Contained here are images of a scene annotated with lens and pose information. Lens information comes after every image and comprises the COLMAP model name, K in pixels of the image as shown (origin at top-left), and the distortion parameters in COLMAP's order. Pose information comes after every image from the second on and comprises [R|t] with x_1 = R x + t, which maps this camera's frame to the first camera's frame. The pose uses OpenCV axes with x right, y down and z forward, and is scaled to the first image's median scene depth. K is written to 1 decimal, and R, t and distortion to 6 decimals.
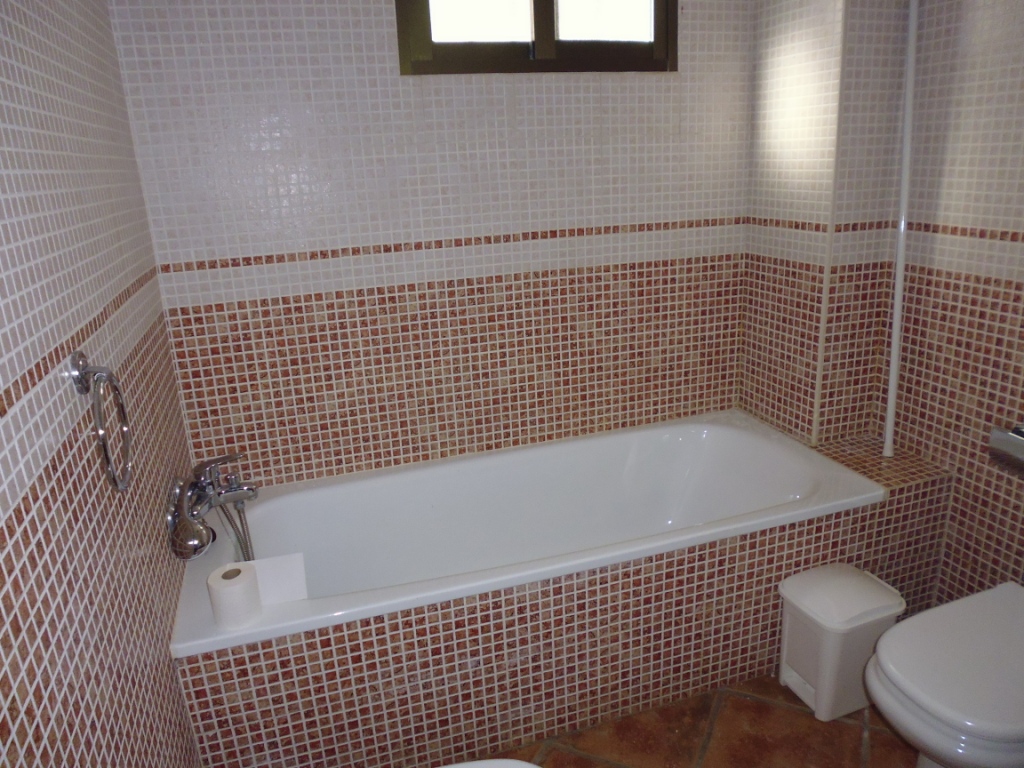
lens RADIAL K [[737.3, 0, 515.3], [0, 737.3, 380.9], [0, 0, 1]] dist [-0.074484, 0.040879]
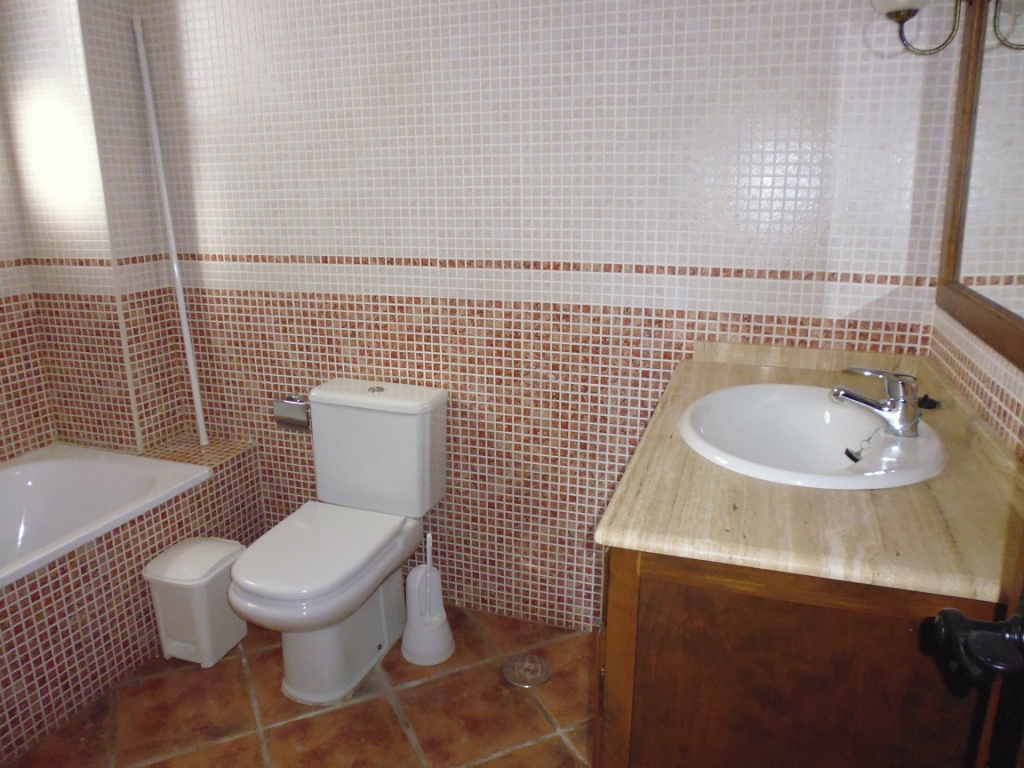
lens RADIAL K [[737.3, 0, 515.3], [0, 737.3, 380.9], [0, 0, 1]] dist [-0.074484, 0.040879]
pose [[0.607053, -0.169424, 0.776391, -0.098721], [0.213385, 0.975879, 0.046113, 0.055550], [-0.765476, 0.137677, 0.628563, -0.179042]]
